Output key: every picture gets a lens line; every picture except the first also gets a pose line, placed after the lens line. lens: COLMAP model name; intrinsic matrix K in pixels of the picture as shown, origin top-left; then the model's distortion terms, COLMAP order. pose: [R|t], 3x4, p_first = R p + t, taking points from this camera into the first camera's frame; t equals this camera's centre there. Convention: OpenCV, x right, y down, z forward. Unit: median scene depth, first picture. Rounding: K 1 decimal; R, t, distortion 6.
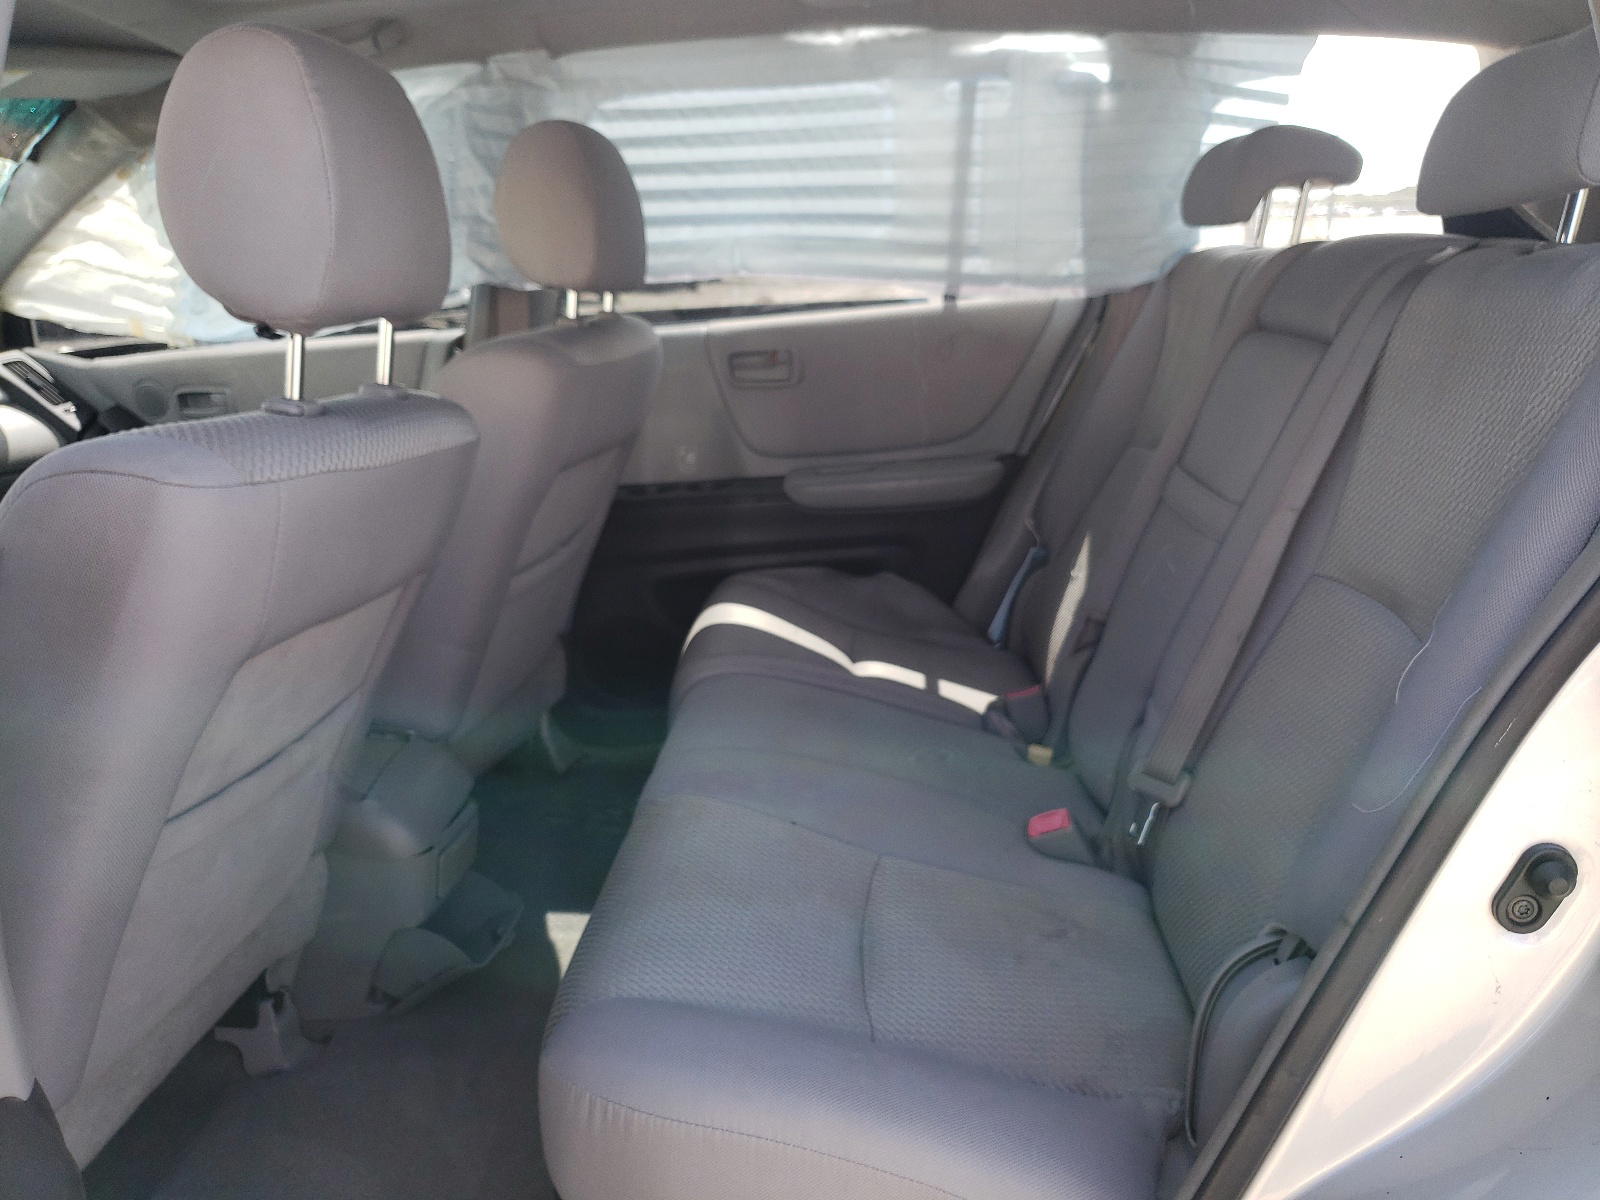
lens RADIAL K [[1221.4, 0, 800.0], [0, 1221.4, 600.0], [0, 0, 1]] dist [0.000925, 0.013742]
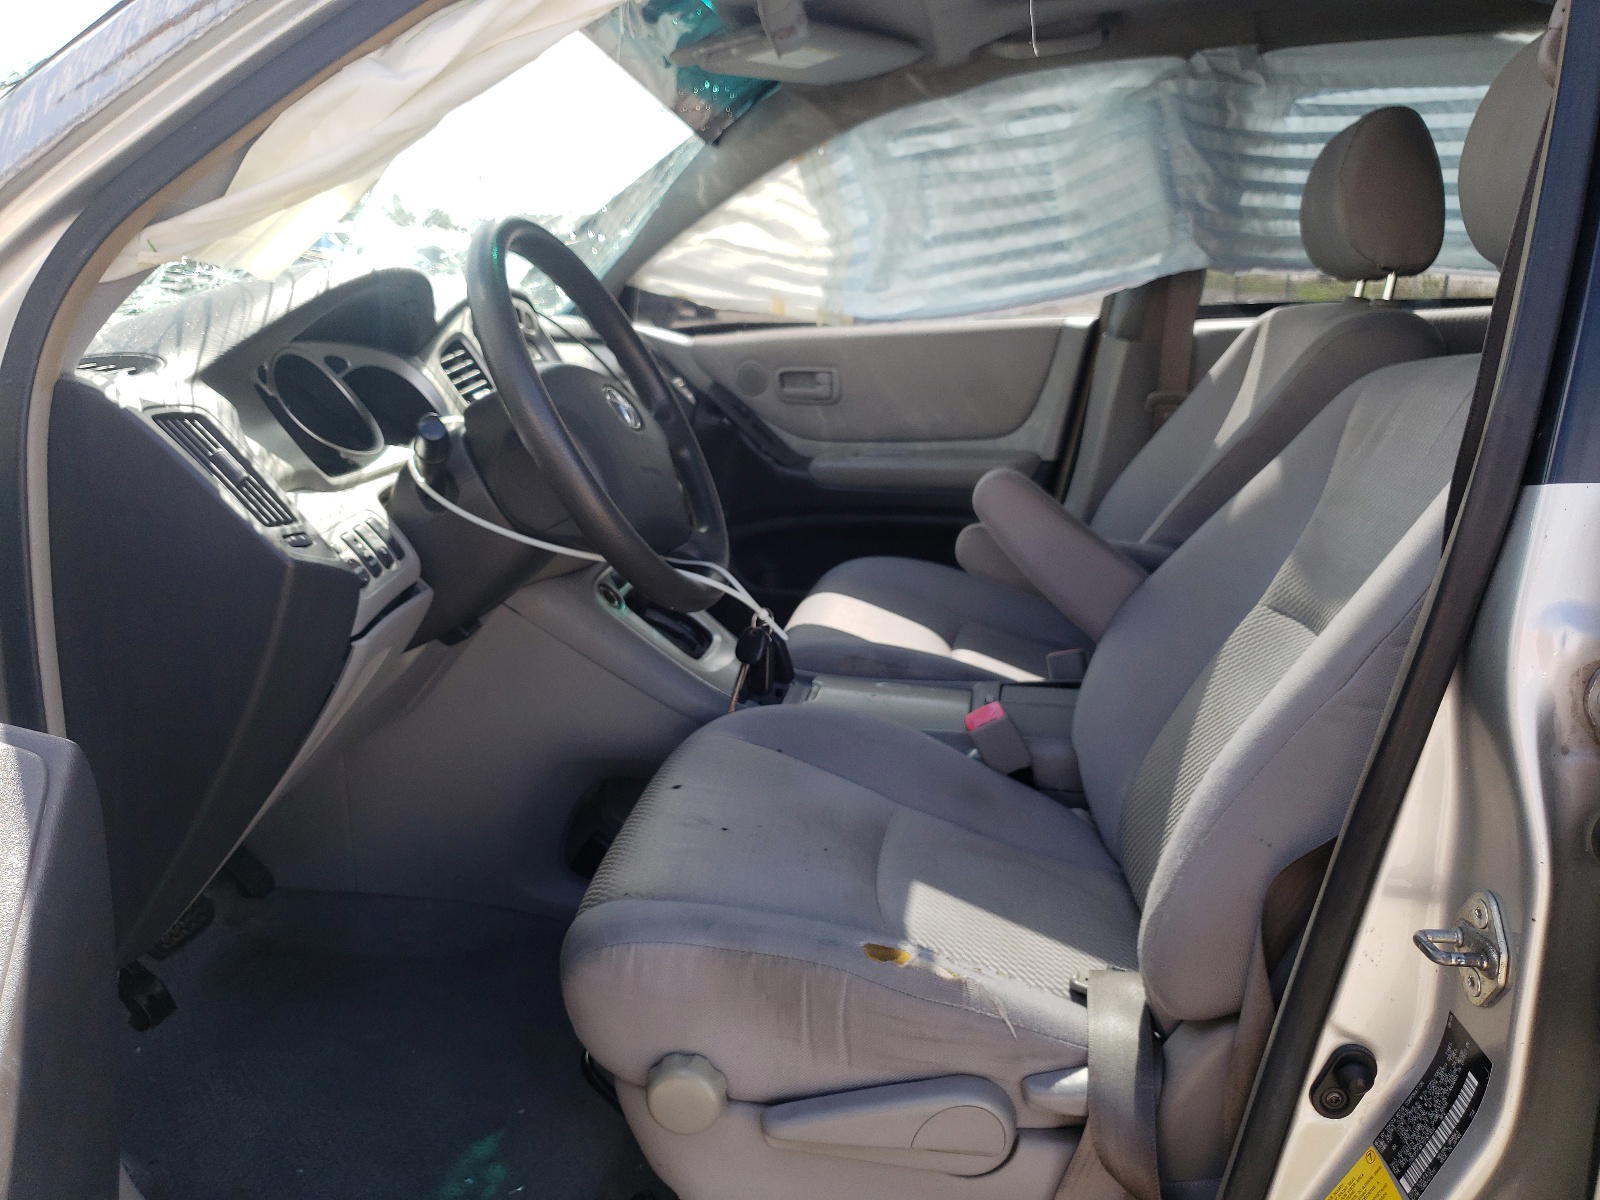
lens RADIAL K [[1221.4, 0, 800.0], [0, 1221.4, 600.0], [0, 0, 1]] dist [0.000925, 0.013742]
pose [[0.999670, 0.025663, -0.000602, -0.537827], [-0.025669, 0.999571, -0.014094, 0.041880], [0.000240, 0.014105, 0.999900, -0.030124]]
